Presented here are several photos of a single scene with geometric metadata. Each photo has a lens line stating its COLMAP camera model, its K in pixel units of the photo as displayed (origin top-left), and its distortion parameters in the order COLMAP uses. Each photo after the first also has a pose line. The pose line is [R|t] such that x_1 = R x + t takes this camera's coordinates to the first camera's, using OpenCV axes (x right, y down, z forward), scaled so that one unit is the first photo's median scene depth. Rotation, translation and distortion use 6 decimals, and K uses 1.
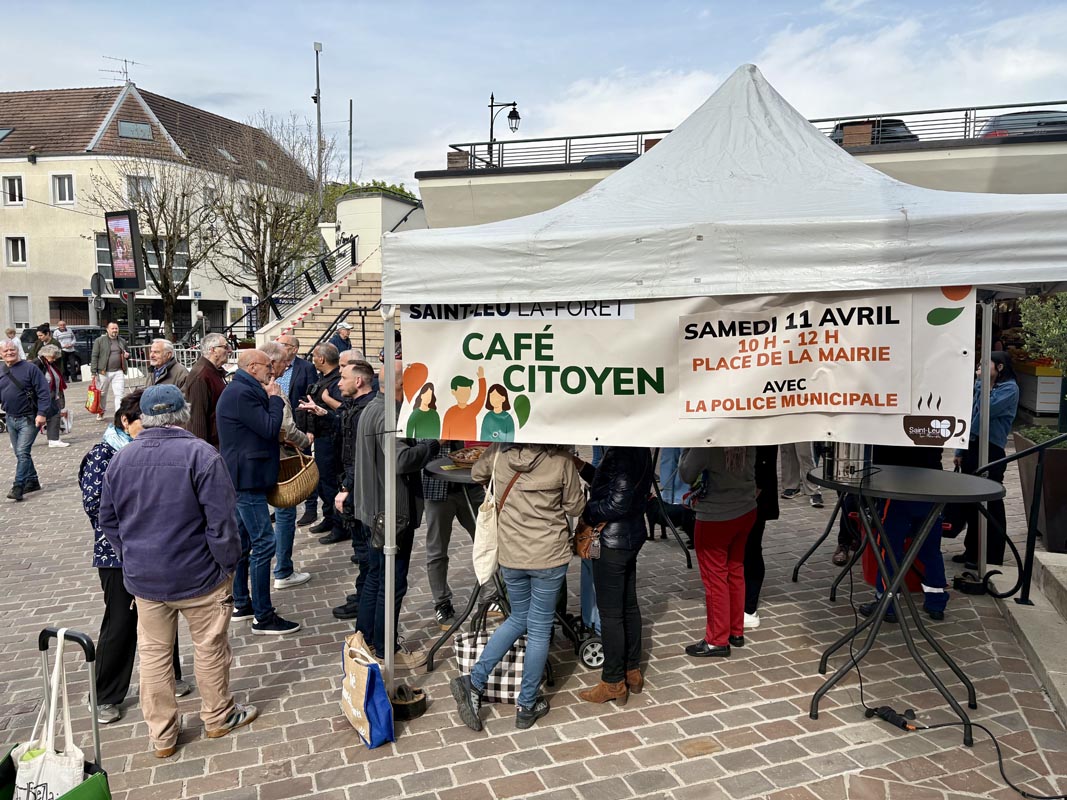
lens RADIAL K [[802.9, 0, 532.2], [0, 802.9, 397.3], [0, 0, 1]] dist [0.035540, -0.011464]
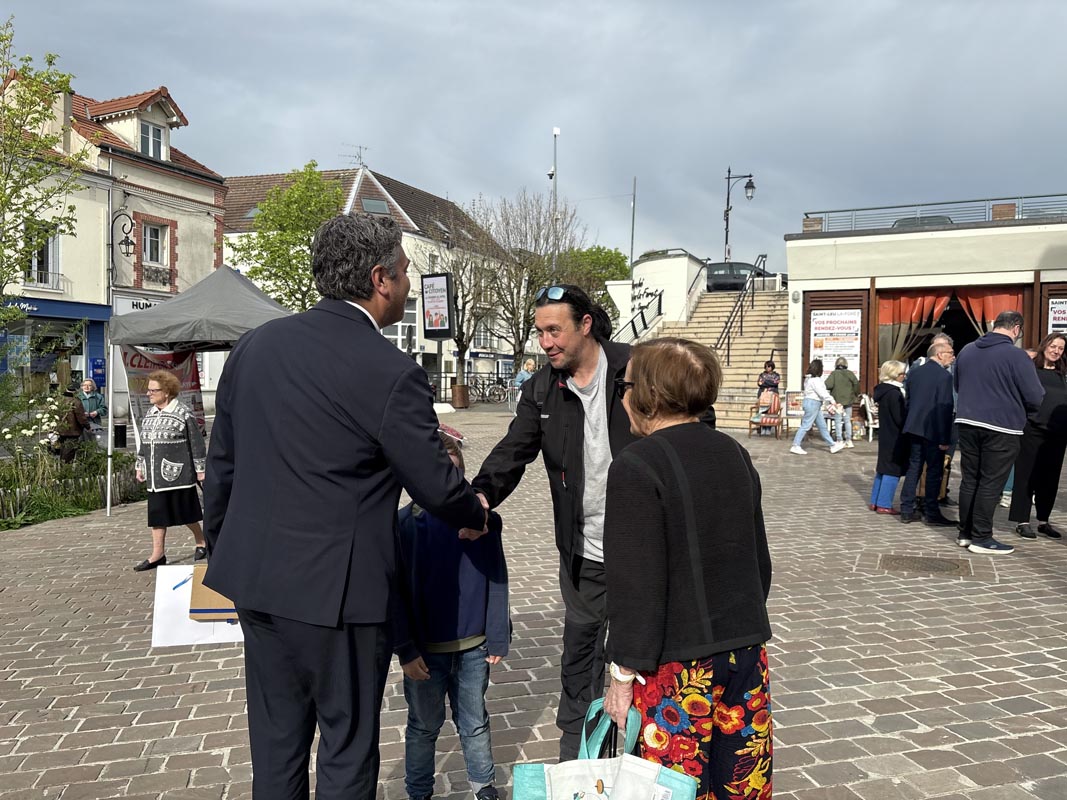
lens RADIAL K [[802.9, 0, 535.8], [0, 802.9, 402.1], [0, 0, 1]] dist [0.035540, -0.011464]
pose [[0.995207, 0.006949, -0.097545, -0.308987], [-0.013846, 0.997436, -0.070210, 0.051436], [0.096807, 0.071224, 0.992752, -0.185514]]
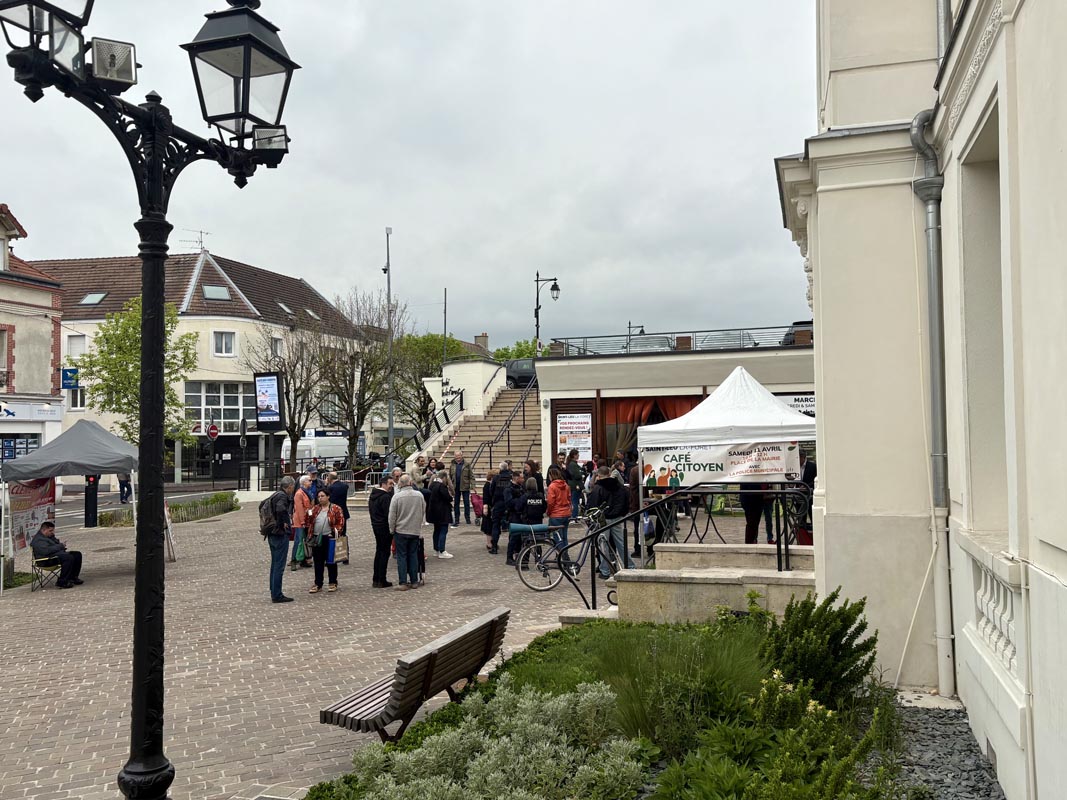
lens RADIAL K [[901.3, 0, 532.6], [0, 901.3, 398.3], [0, 0, 1]] dist [0.051786, 0.001819]
pose [[0.999435, -0.018570, 0.028031, -0.151779], [0.022460, 0.989097, -0.145545, 0.046874], [-0.025023, 0.146092, 0.988955, -0.580583]]
